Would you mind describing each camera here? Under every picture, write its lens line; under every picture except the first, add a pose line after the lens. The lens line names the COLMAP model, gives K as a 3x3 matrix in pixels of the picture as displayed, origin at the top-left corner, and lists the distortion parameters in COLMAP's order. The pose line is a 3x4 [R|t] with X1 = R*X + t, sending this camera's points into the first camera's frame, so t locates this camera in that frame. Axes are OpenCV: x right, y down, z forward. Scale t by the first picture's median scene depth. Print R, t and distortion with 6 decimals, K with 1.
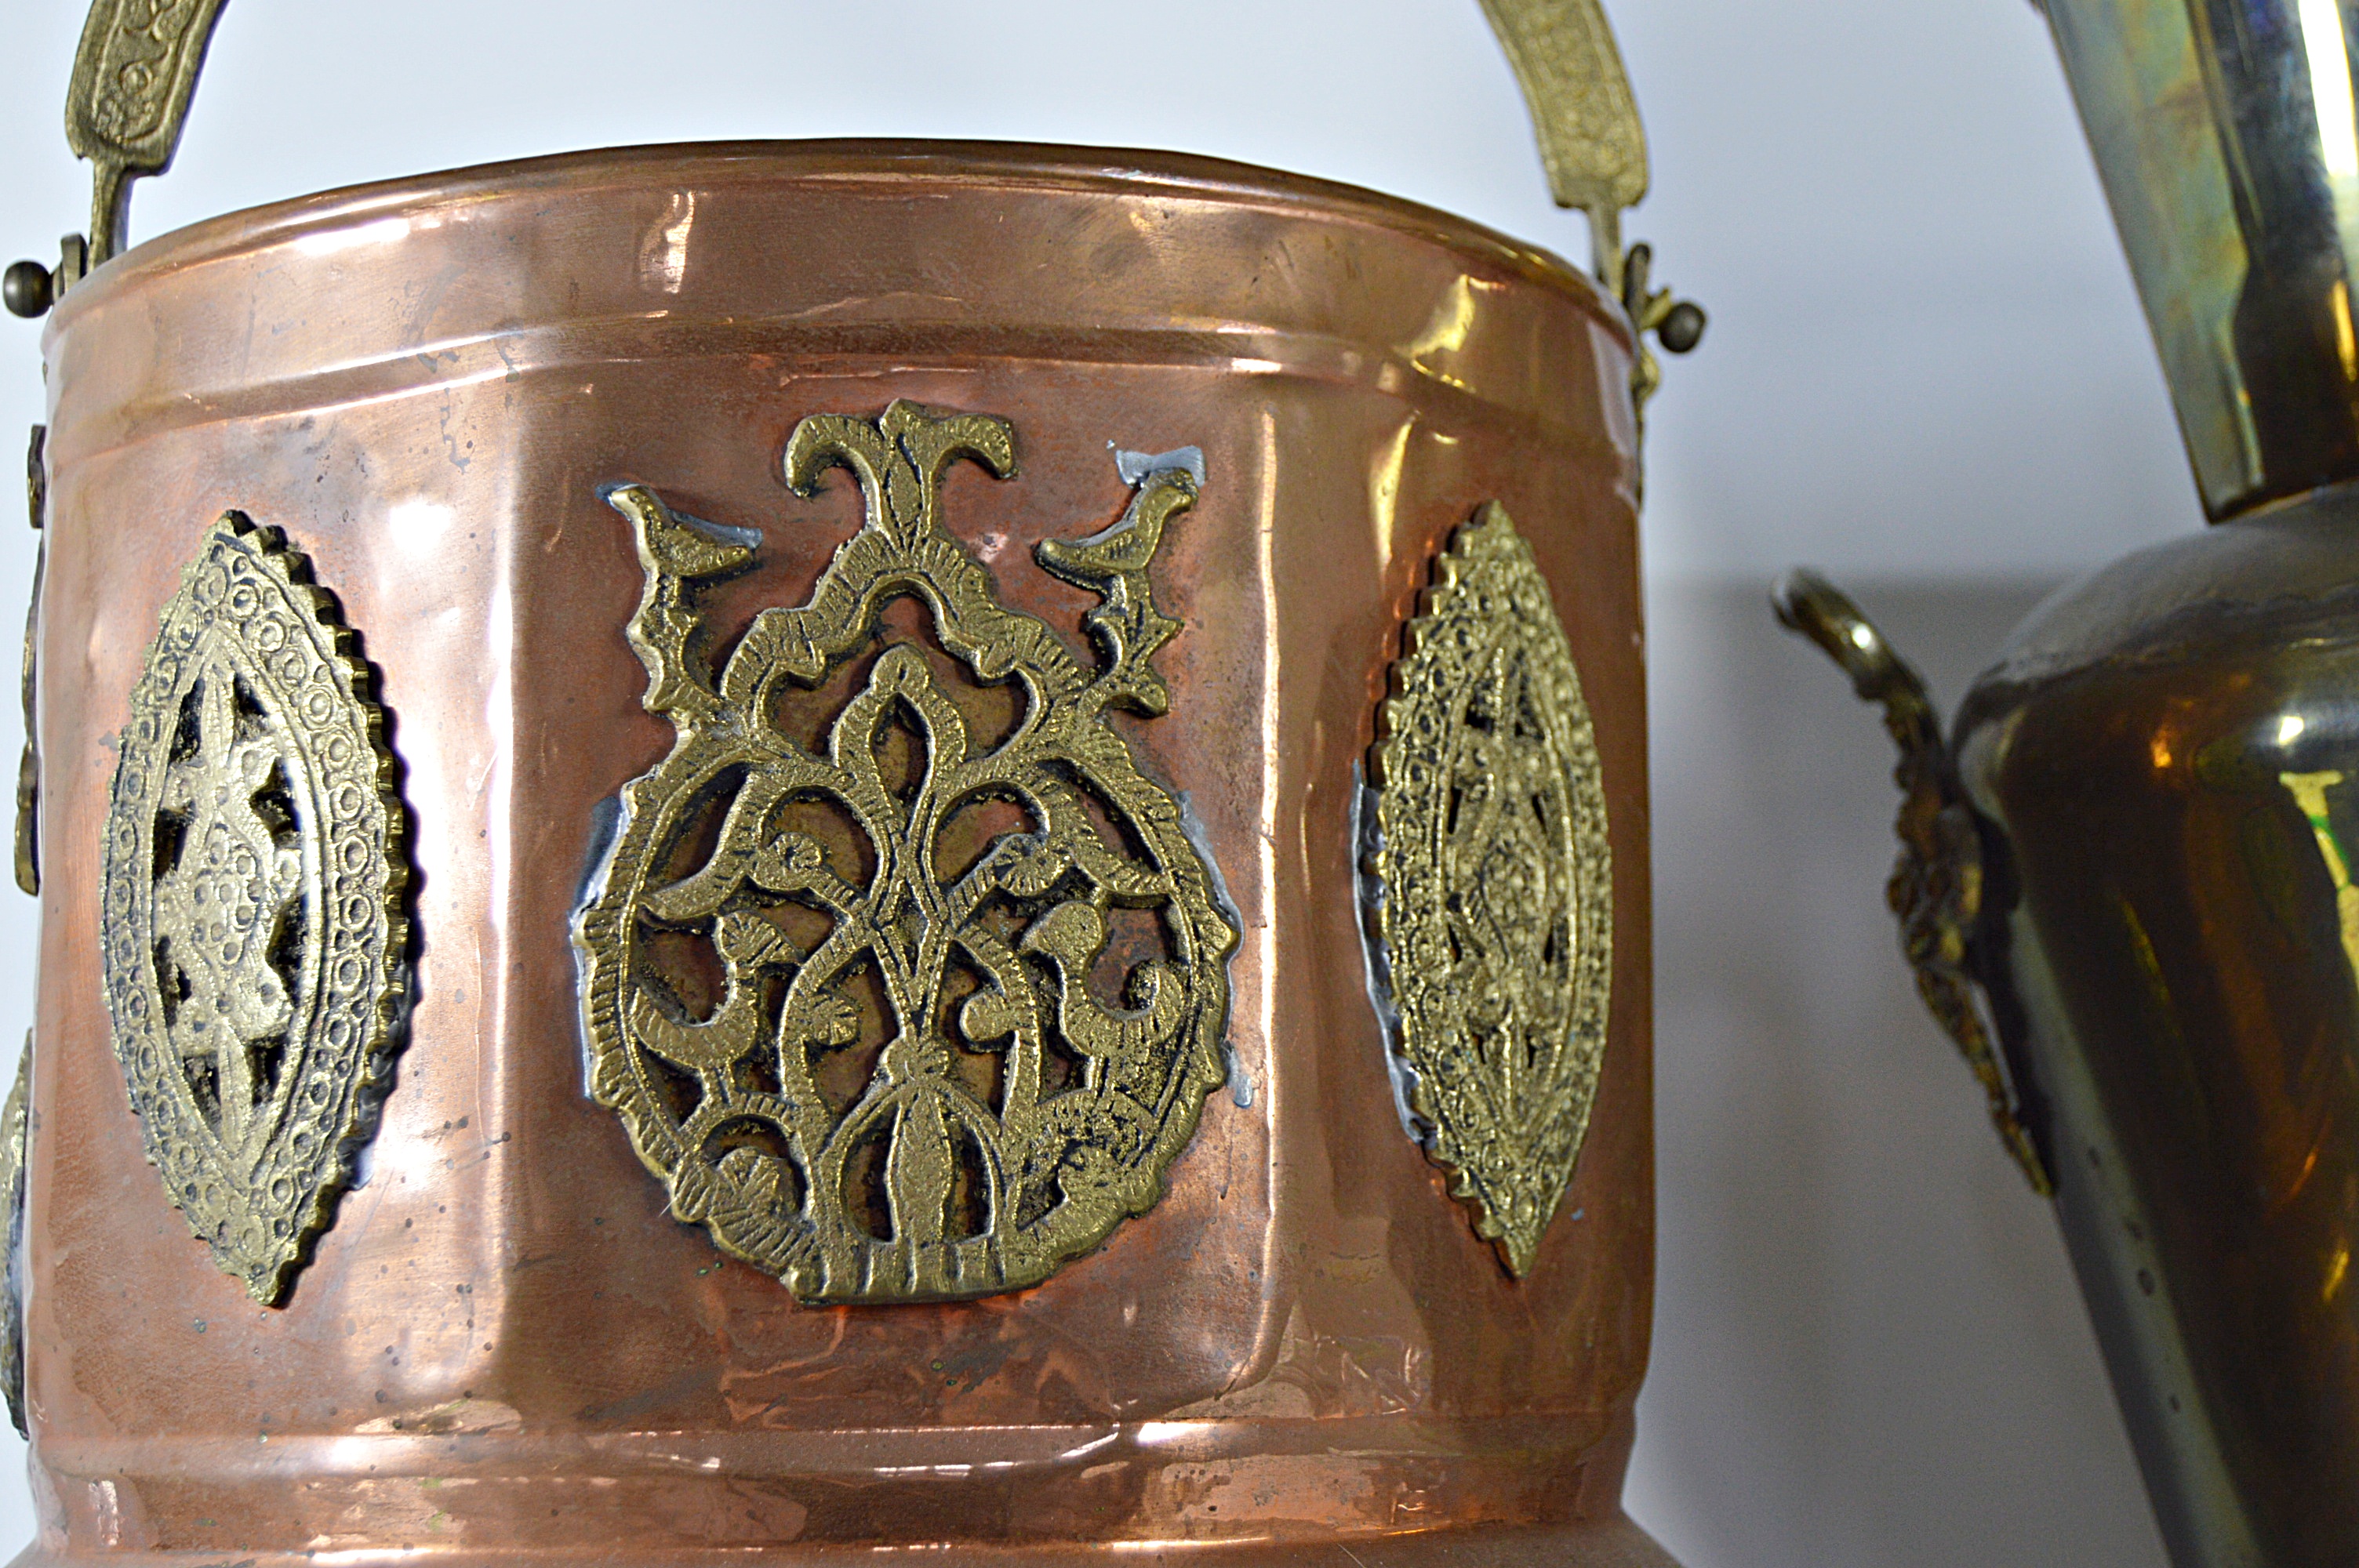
lens RADIAL K [[3947.3, 0, 1168.2], [0, 3947.3, 784.8], [0, 0, 1]] dist [-0.048536, 0.000000]
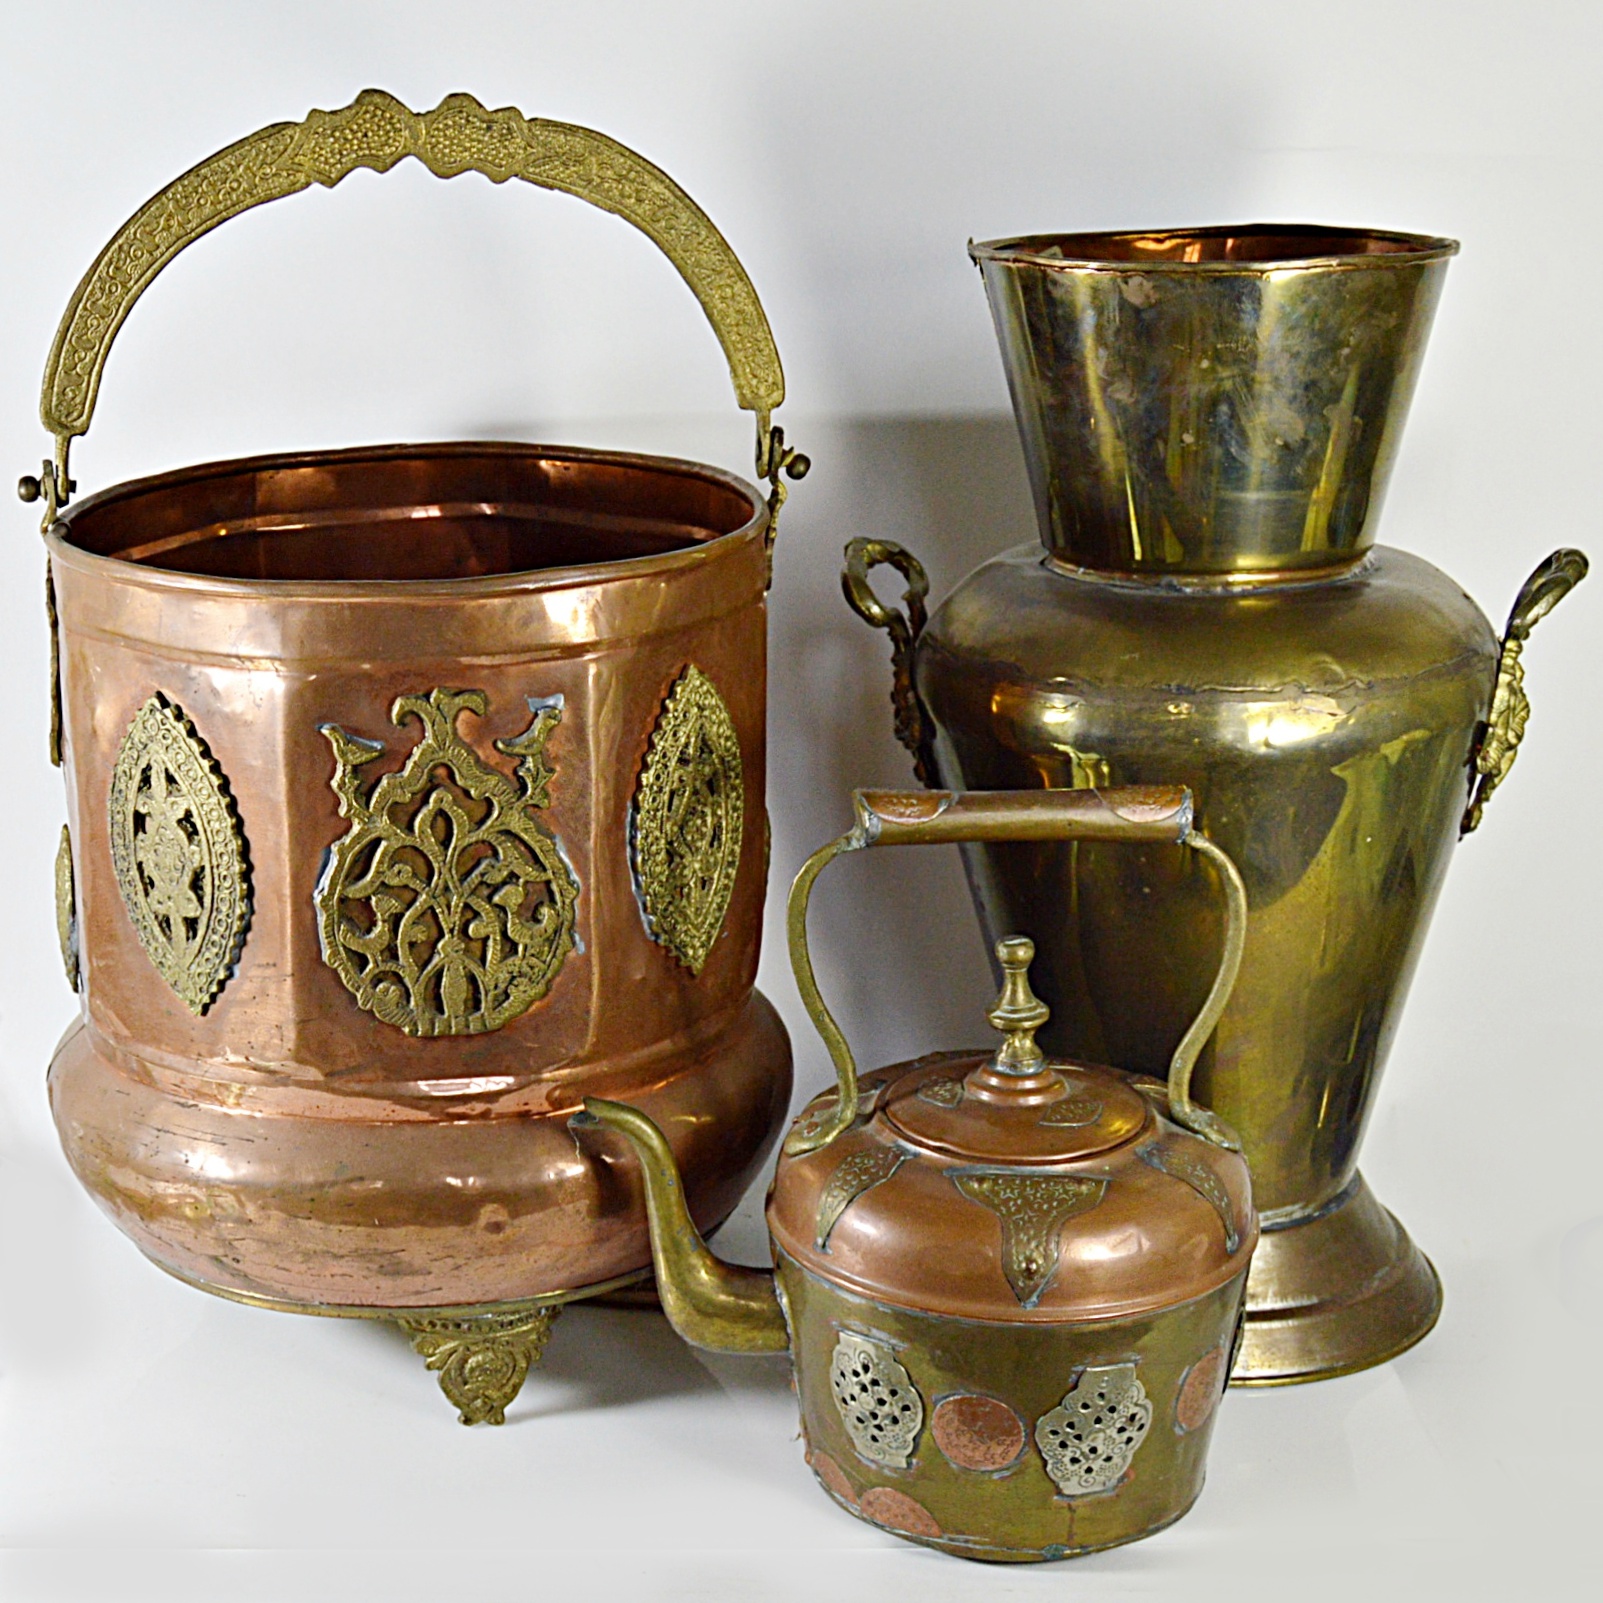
lens RADIAL K [[3338.7, 0, 589.5], [0, 3338.7, 766.9], [0, 0, 1]] dist [-0.023291, 0.000000]
pose [[0.999902, -0.002032, -0.013834, 0.051903], [0.007465, 0.914162, 0.405281, -0.854976], [0.011823, -0.405345, 0.914087, -0.869205]]
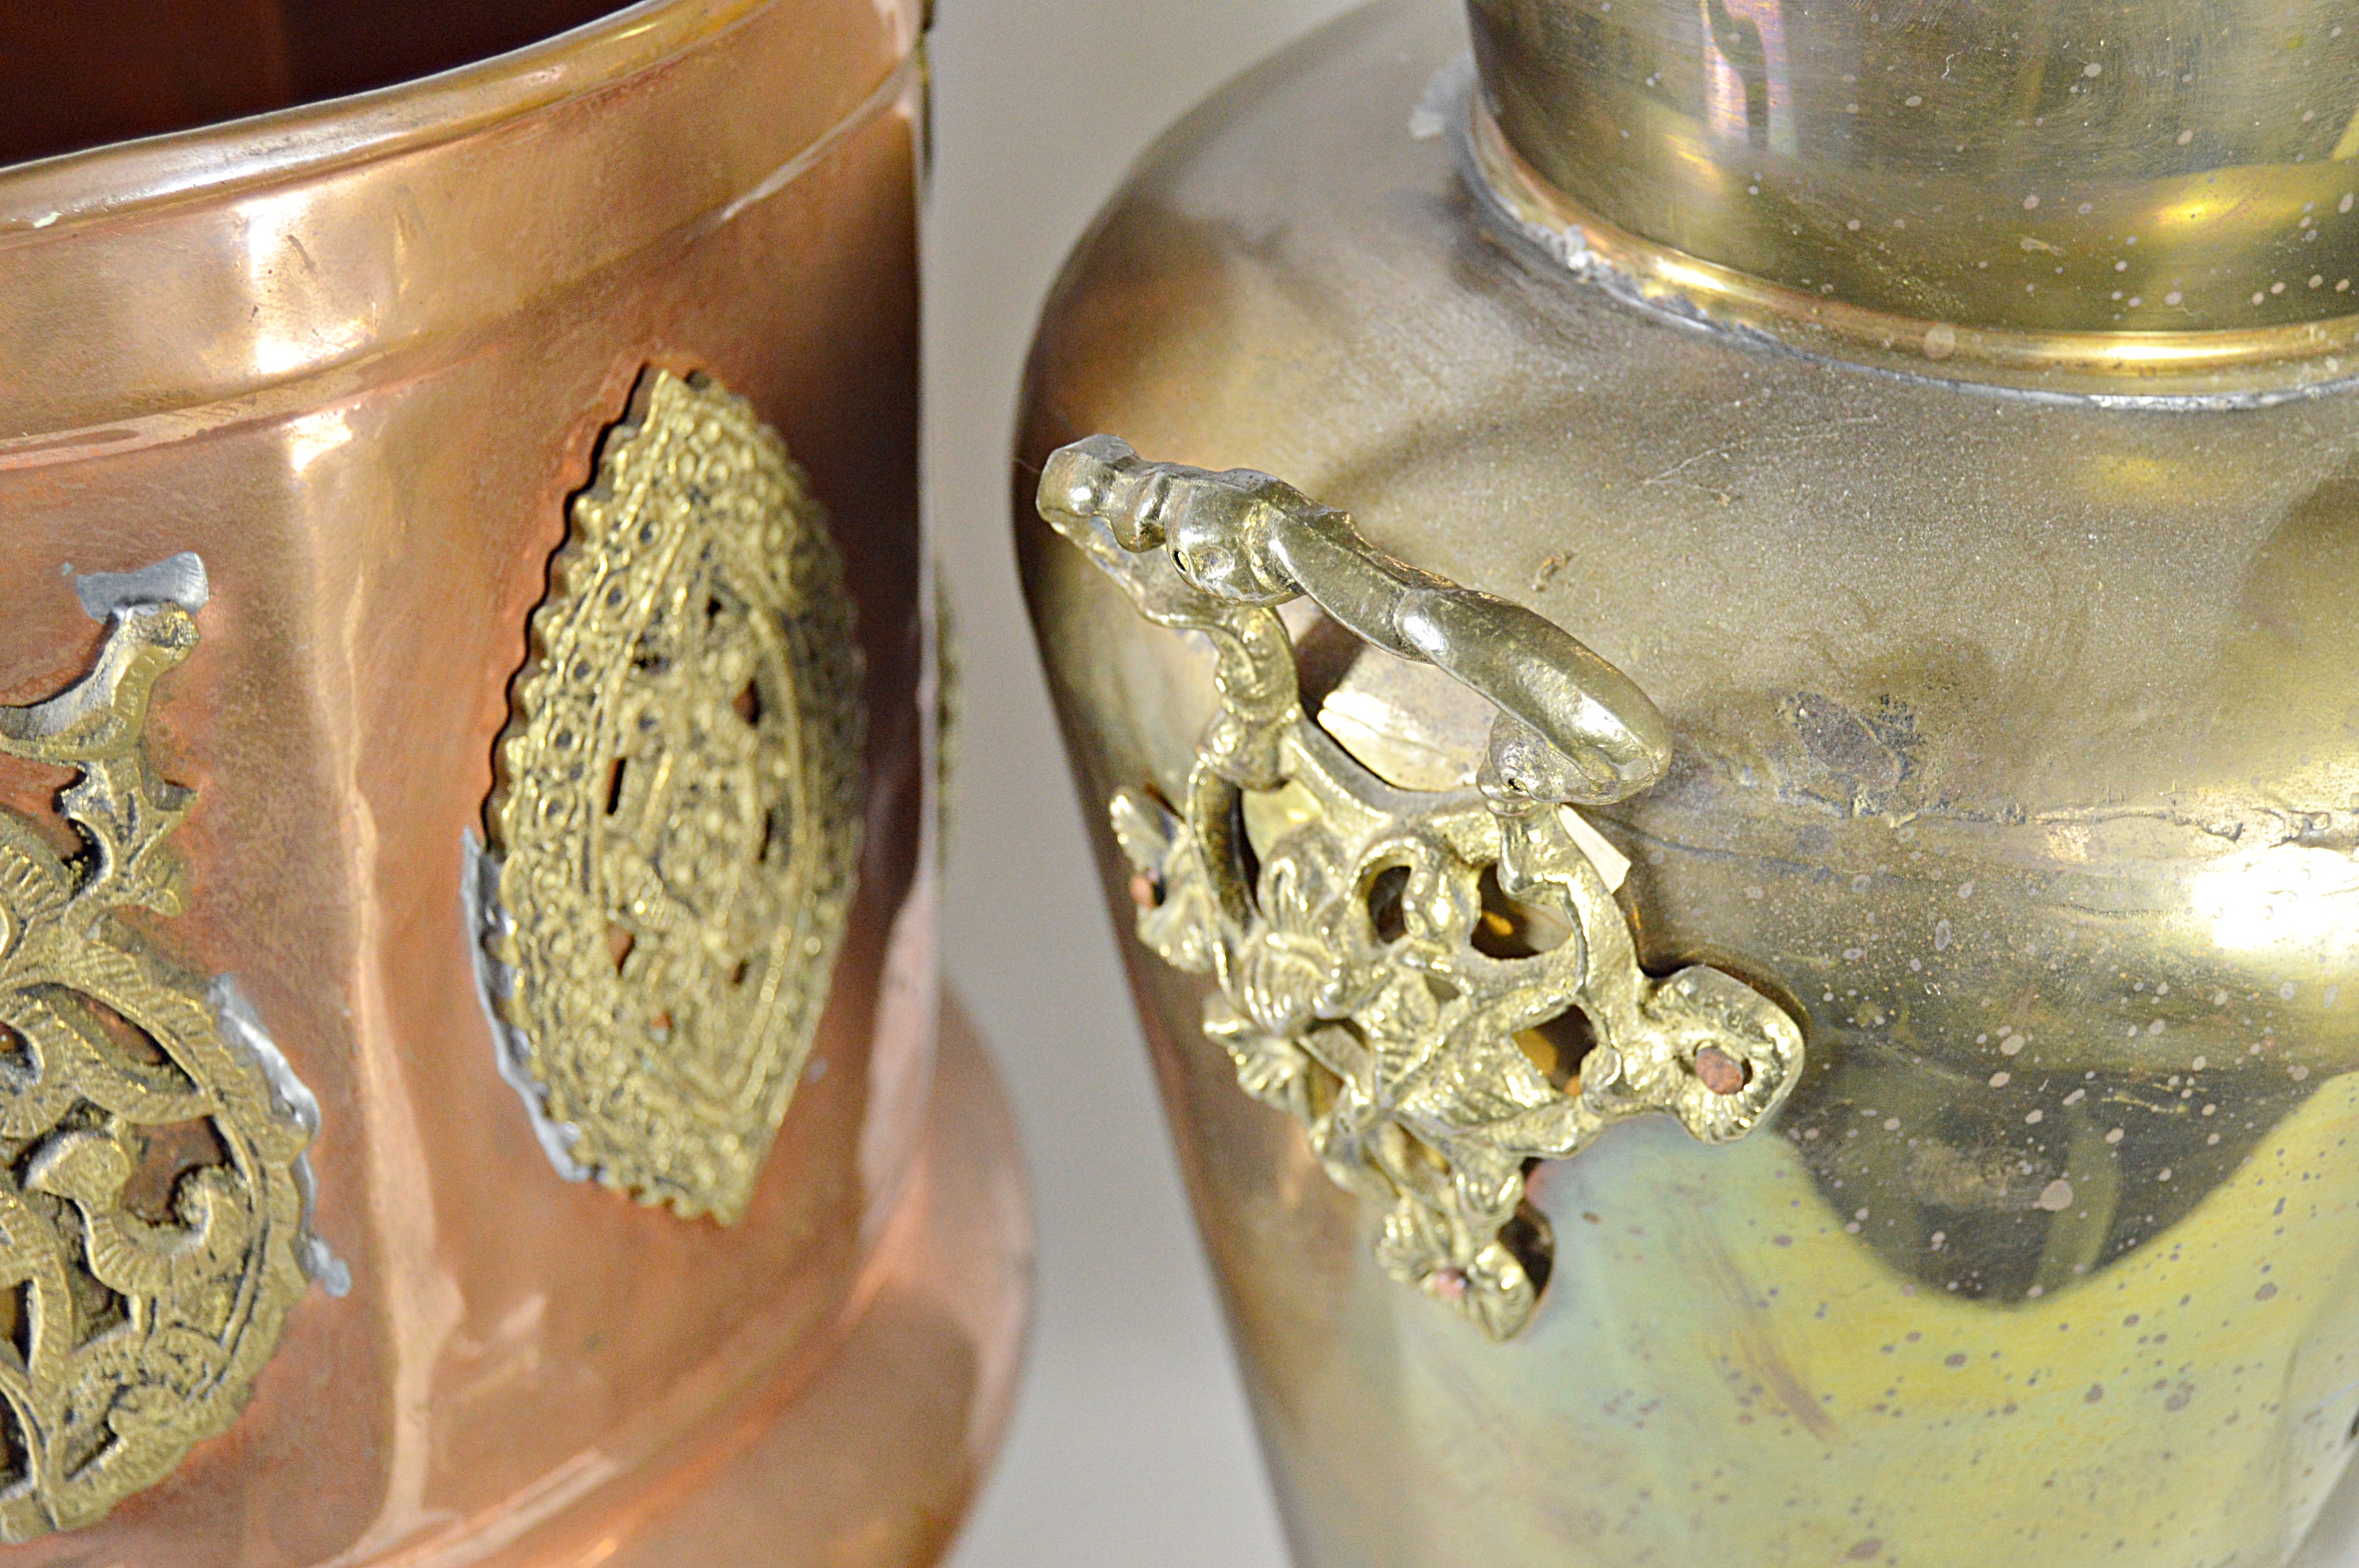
lens RADIAL K [[4350.8, 0, 1177.0], [0, 4350.8, 780.2], [0, 0, 1]] dist [-0.009132, 0.000000]
pose [[0.998421, -0.021049, 0.052086, 0.139477], [-0.017205, 0.768026, 0.640188, -0.546143], [-0.053479, -0.640073, 0.766451, 0.356300]]
